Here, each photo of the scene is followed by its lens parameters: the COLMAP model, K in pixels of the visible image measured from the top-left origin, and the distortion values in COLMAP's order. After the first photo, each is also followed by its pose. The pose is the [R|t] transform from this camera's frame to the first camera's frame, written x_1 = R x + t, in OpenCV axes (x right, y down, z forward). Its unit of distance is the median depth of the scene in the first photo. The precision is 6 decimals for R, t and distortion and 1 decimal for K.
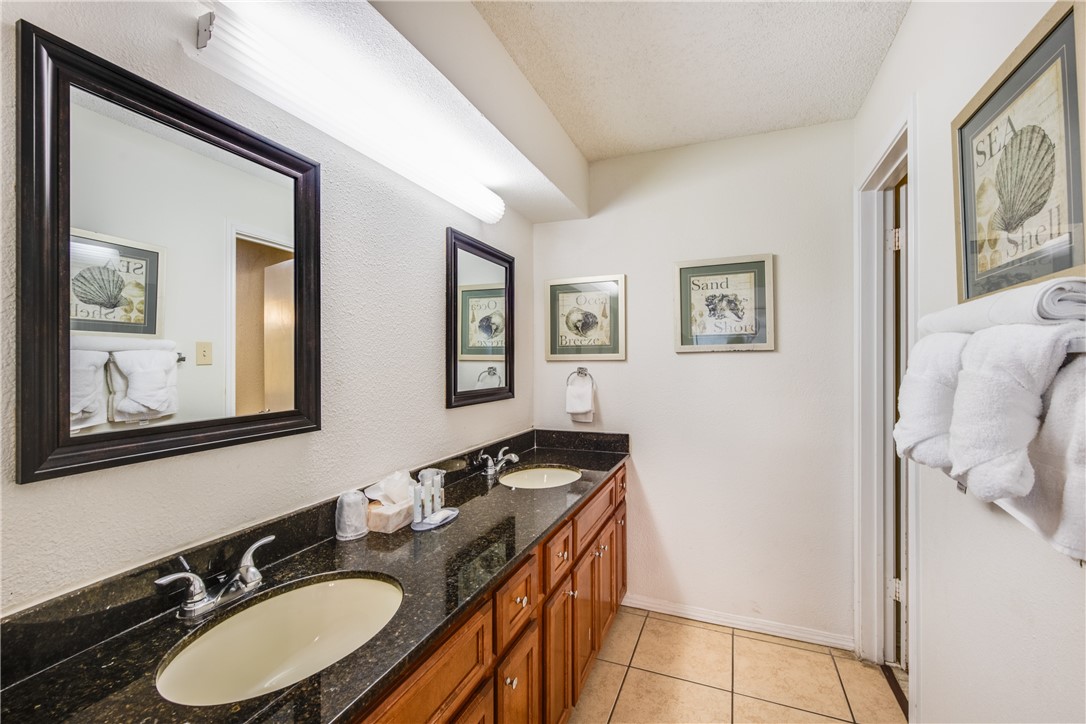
lens RADIAL K [[447.3, 0, 546.7], [0, 447.3, 363.1], [0, 0, 1]] dist [-0.017683, -0.000126]
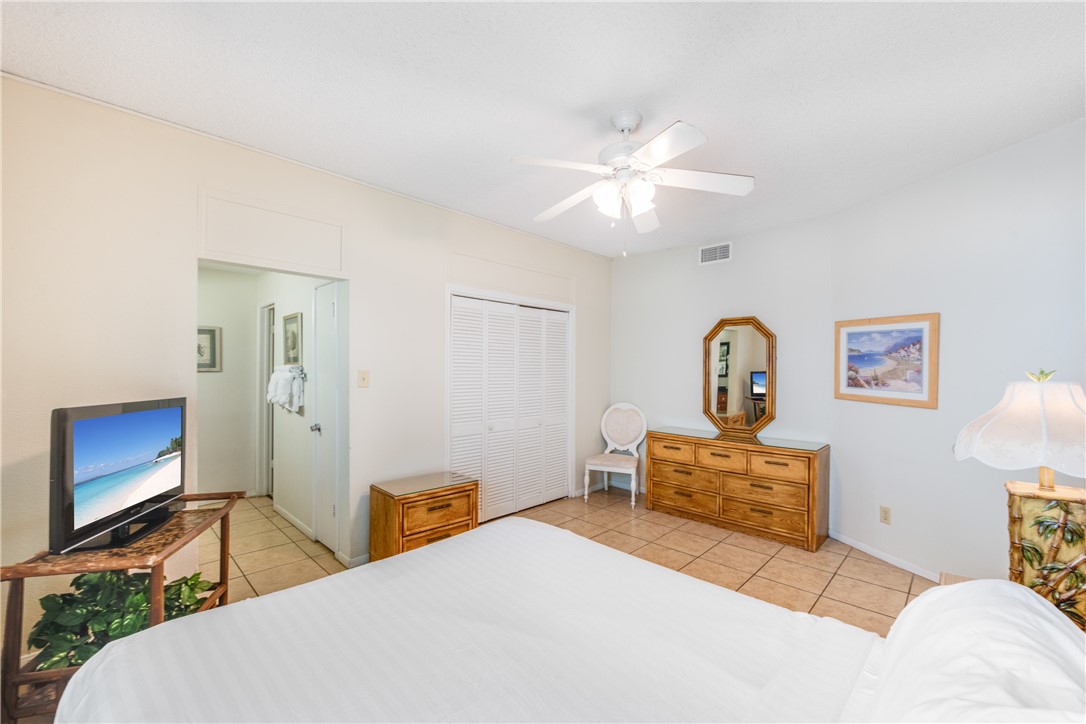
lens RADIAL K [[436.2, 0, 543.0], [0, 436.2, 362.0], [0, 0, 1]] dist [0.017970, -0.000002]
pose [[0.374750, 0.016777, 0.926974, -0.908129], [-0.001365, 0.999845, -0.017544, -0.039243], [-0.927125, 0.005309, 0.374714, -1.293428]]
